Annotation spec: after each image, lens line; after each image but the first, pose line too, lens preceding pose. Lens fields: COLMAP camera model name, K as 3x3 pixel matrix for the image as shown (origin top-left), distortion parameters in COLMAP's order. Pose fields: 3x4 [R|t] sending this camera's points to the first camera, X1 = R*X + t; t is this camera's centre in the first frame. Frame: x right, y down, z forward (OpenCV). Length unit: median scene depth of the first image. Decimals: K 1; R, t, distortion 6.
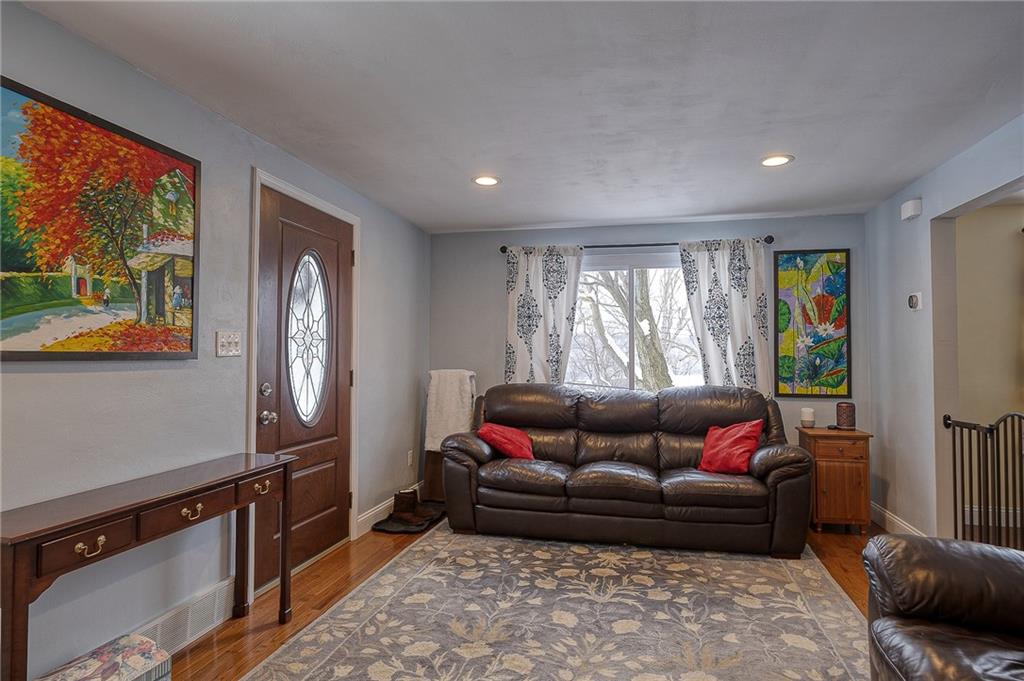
lens RADIAL K [[581.6, 0, 512.0], [0, 581.6, 340.5], [0, 0, 1]] dist [-0.004125, -0.002016]
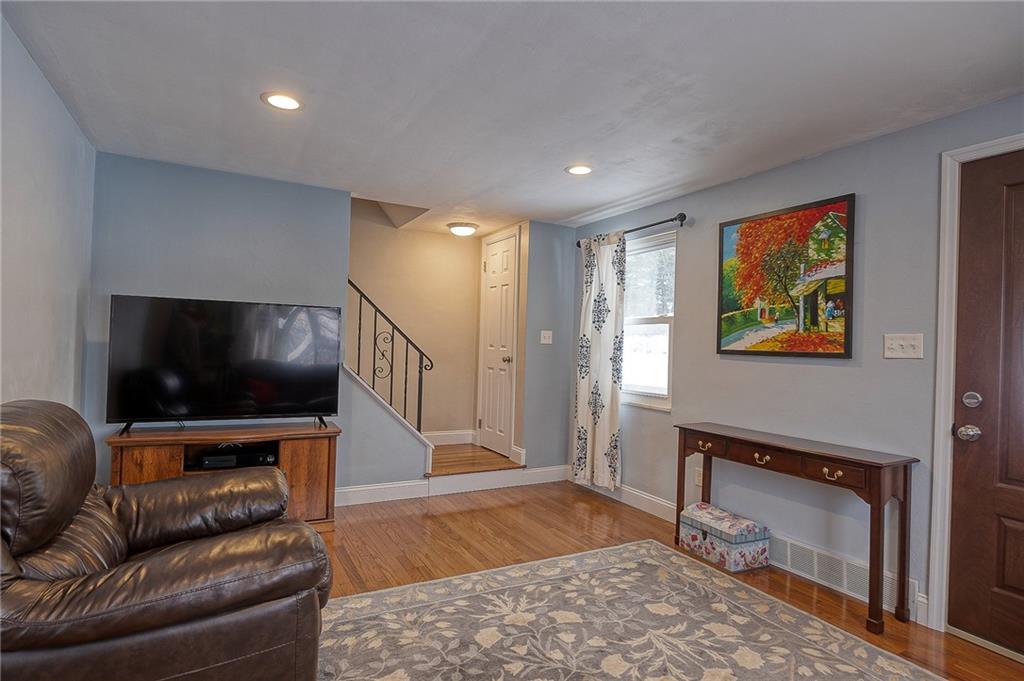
lens RADIAL K [[547.2, 0, 512.0], [0, 547.2, 340.5], [0, 0, 1]] dist [0.000091, 0.000230]
pose [[-0.752663, -0.034240, -0.657515, 0.801737], [-0.019163, 0.999363, -0.030106, 0.046297], [0.658127, -0.010060, -0.752840, 1.534619]]
